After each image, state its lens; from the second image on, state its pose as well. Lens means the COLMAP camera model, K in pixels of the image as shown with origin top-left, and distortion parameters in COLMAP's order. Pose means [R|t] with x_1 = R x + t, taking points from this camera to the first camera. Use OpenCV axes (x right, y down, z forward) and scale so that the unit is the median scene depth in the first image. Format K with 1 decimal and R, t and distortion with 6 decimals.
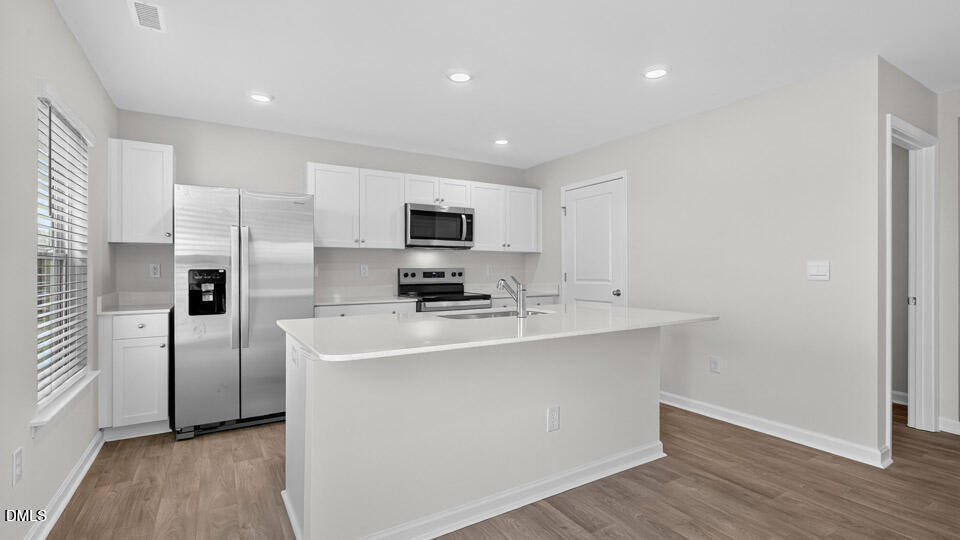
lens RADIAL K [[448.0, 0, 489.5], [0, 448.0, 261.3], [0, 0, 1]] dist [-0.004600, -0.002273]
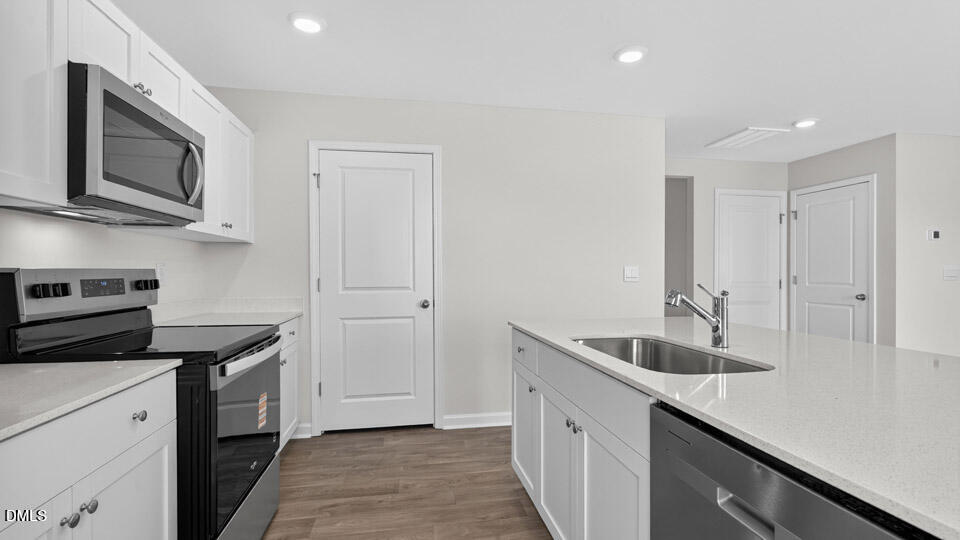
lens RADIAL K [[448.0, 0, 492.6], [0, 448.0, 265.5], [0, 0, 1]] dist [-0.004600, -0.002273]
pose [[0.350208, 0.014239, 0.936564, -0.370937], [-0.020193, 0.999767, -0.007650, 0.009314], [-0.936454, -0.016233, 0.350414, 0.597259]]
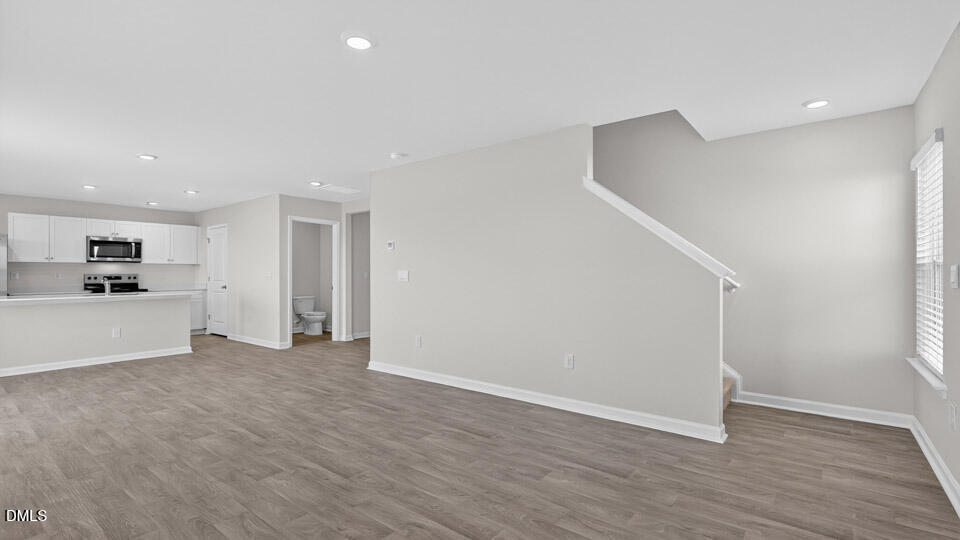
lens RADIAL K [[448.0, 0, 507.2], [0, 448.0, 282.6], [0, 0, 1]] dist [-0.004600, -0.002273]
pose [[0.933586, -0.005430, 0.358311, 0.683742], [-0.008613, 0.999256, 0.037584, -0.028639], [-0.358249, -0.038174, 0.932845, -1.136805]]
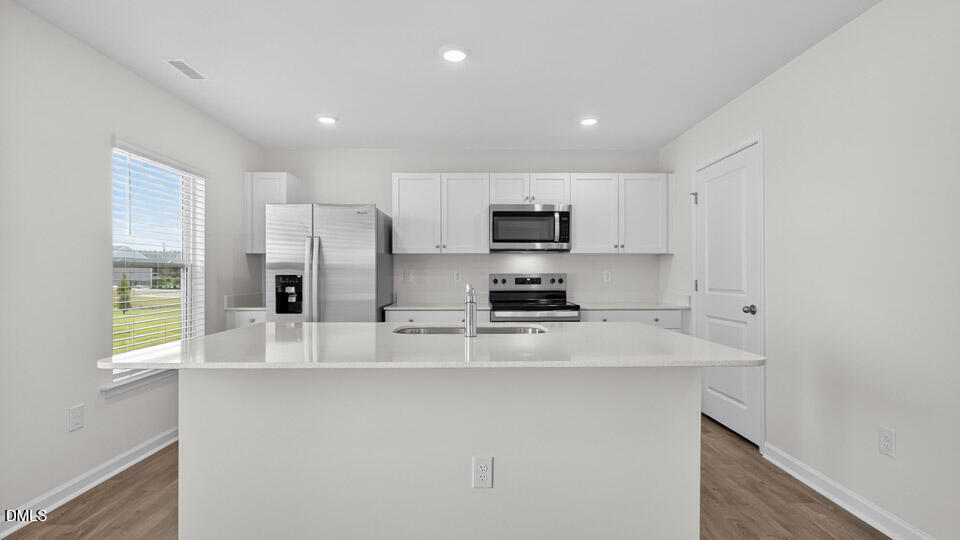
lens RADIAL K [[448.0, 0, 478.2], [0, 448.0, 266.0], [0, 0, 1]] dist [-0.004600, -0.002273]
pose [[0.851448, -0.008241, -0.524375, 0.275792], [0.008294, 0.999963, -0.002249, 0.001100], [0.524374, -0.002435, 0.851485, 0.178006]]
